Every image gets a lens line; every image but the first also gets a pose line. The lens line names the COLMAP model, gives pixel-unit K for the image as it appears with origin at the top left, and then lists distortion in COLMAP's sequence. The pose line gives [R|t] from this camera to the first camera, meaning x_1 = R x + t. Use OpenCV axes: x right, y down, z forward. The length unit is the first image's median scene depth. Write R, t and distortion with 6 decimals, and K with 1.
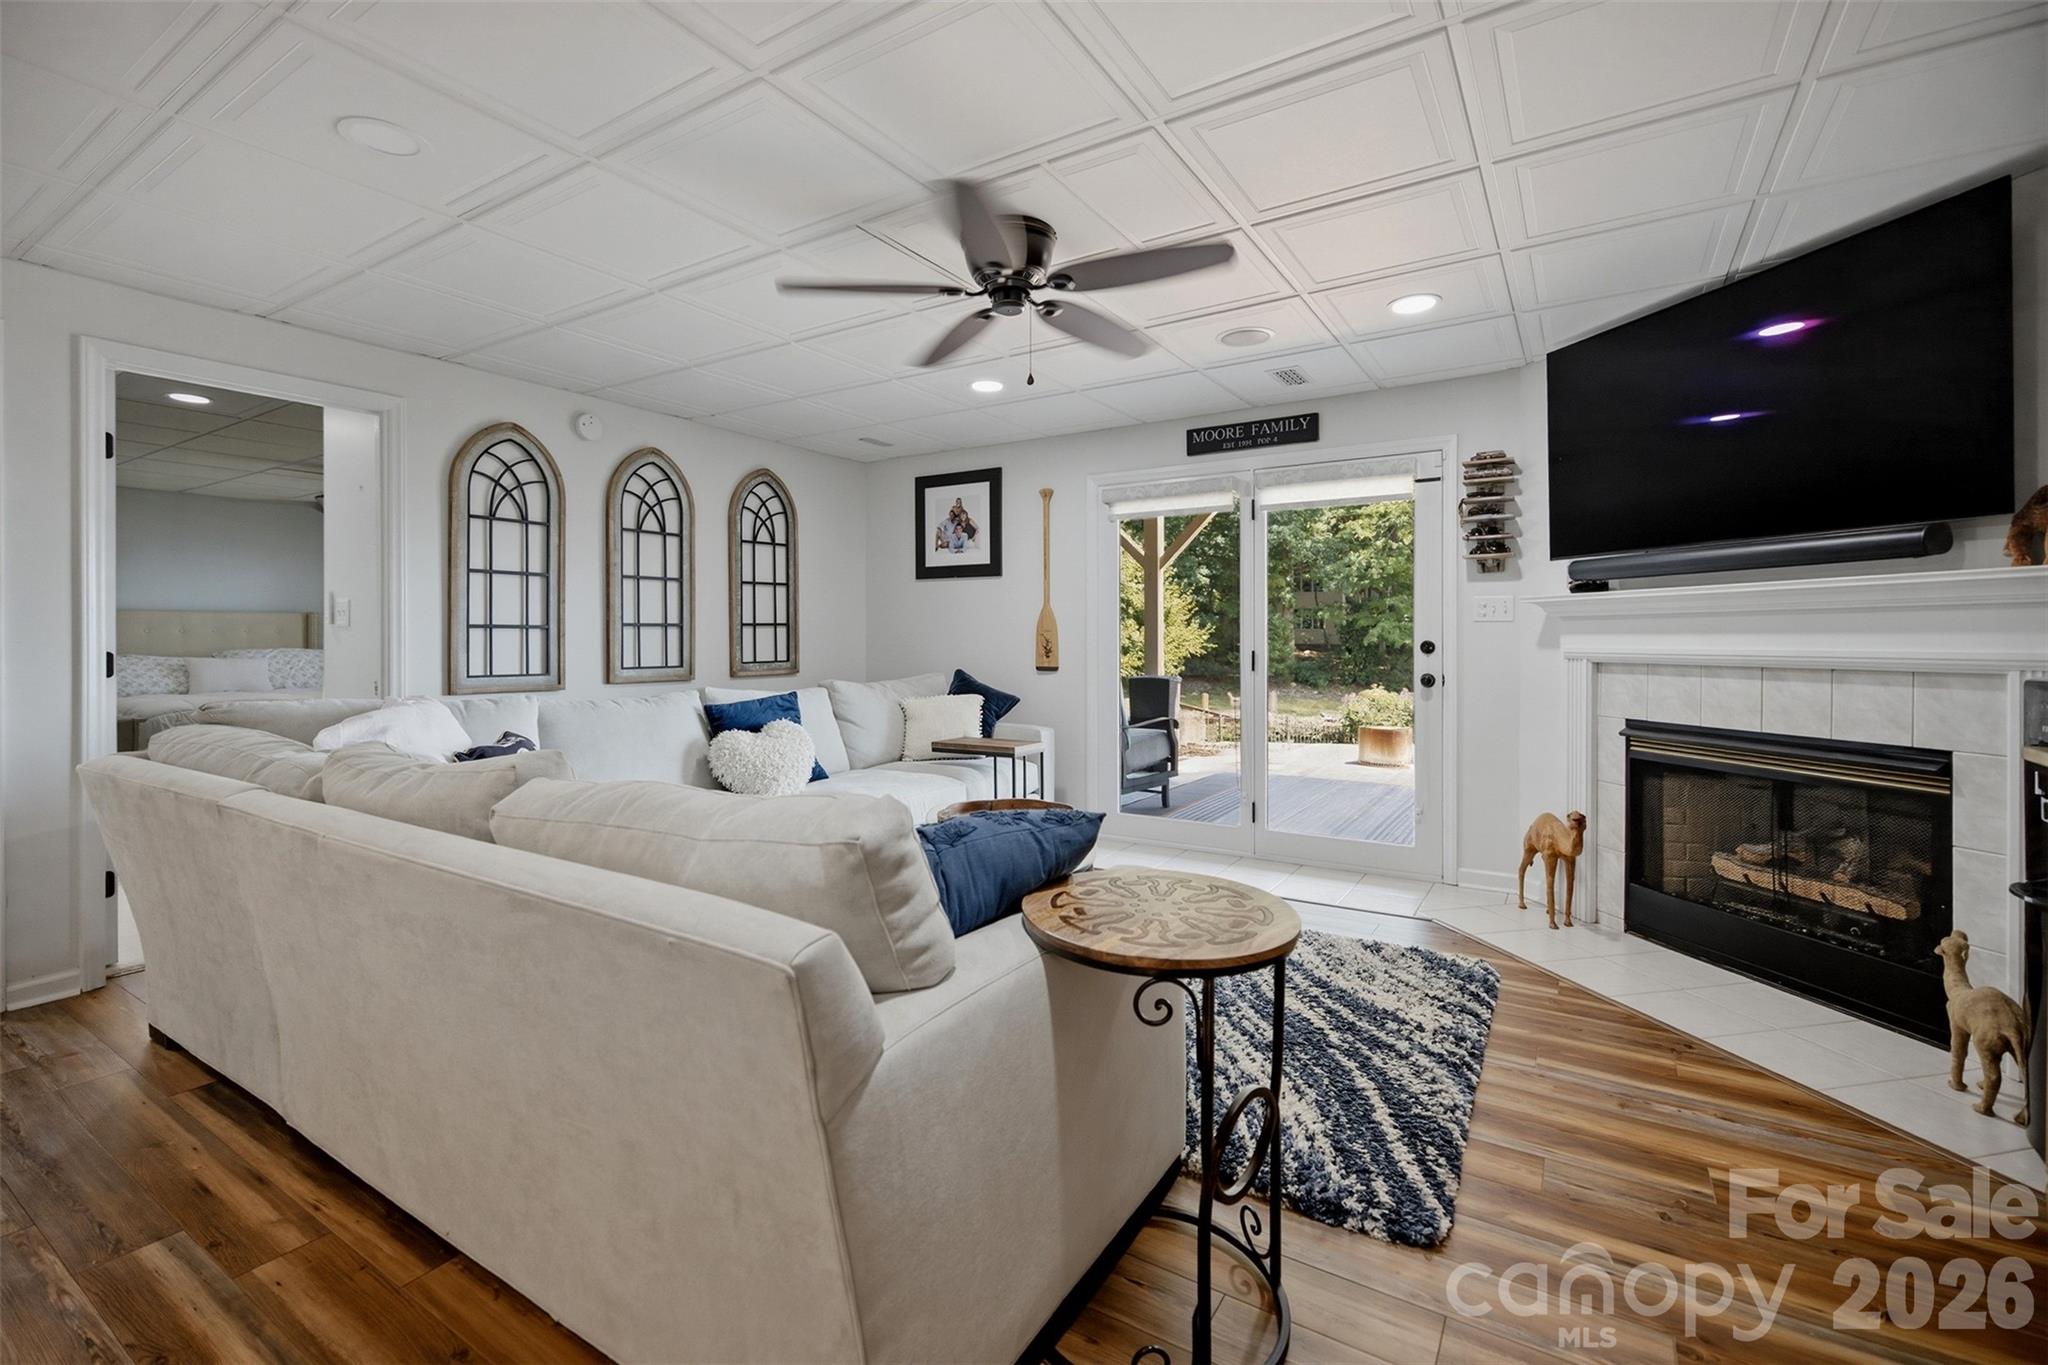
lens RADIAL K [[905.2, 0, 1031.6], [0, 905.2, 631.7], [0, 0, 1]] dist [-0.005208, 0.002001]
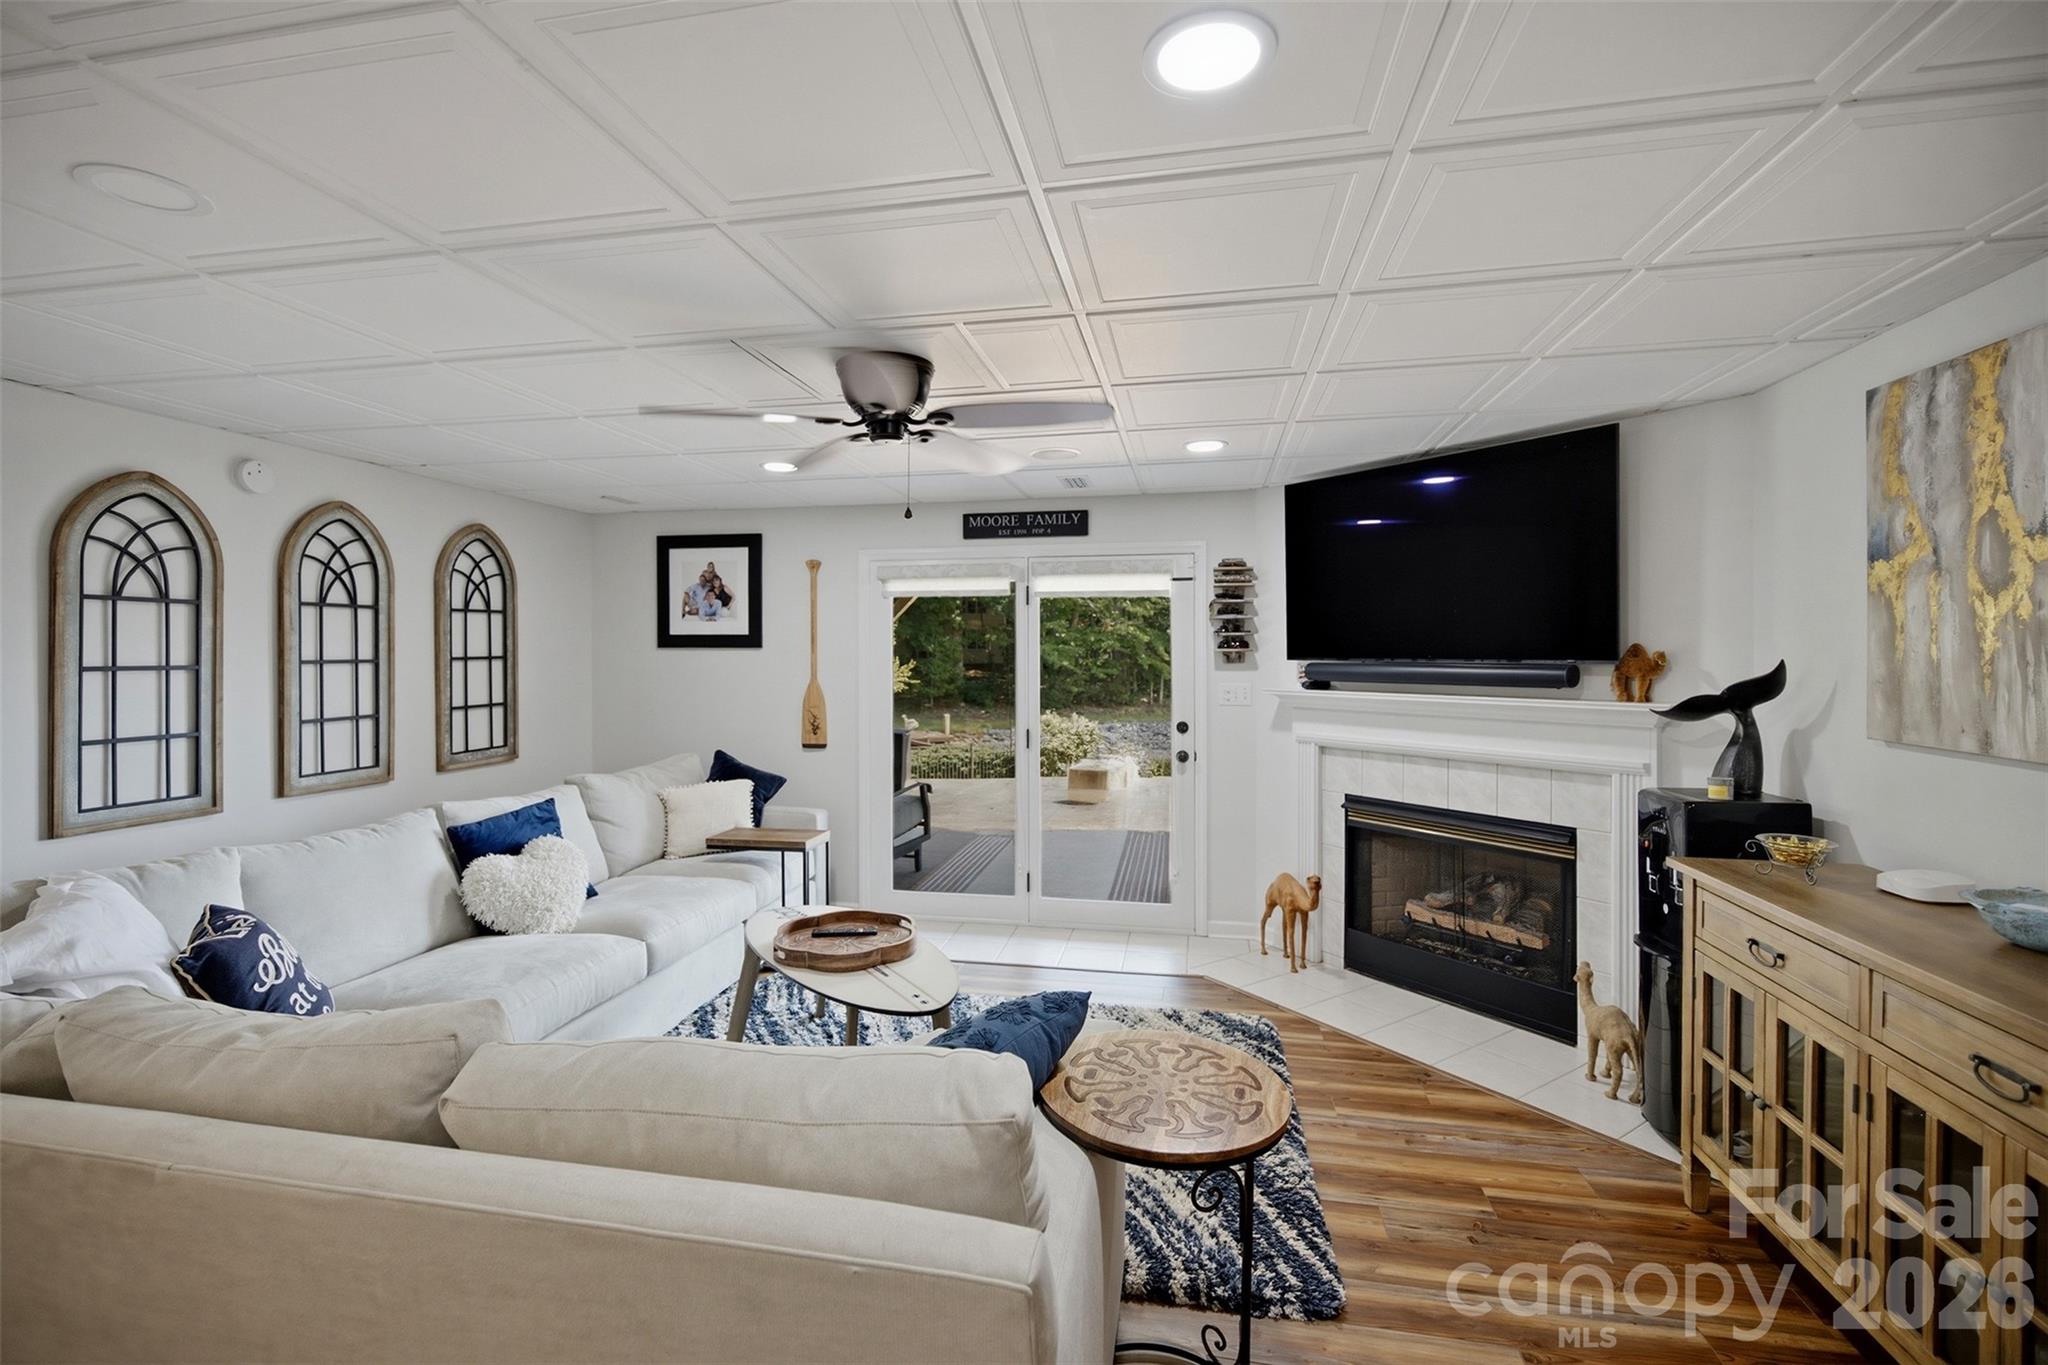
lens RADIAL K [[905.2, 0, 1045.0], [0, 905.2, 649.3], [0, 0, 1]] dist [-0.005208, 0.002001]
pose [[0.930113, 0.004409, 0.367246, -0.157176], [-0.003607, 0.999989, -0.002871, -0.086845], [-0.367255, 0.001346, 0.930119, 0.010294]]
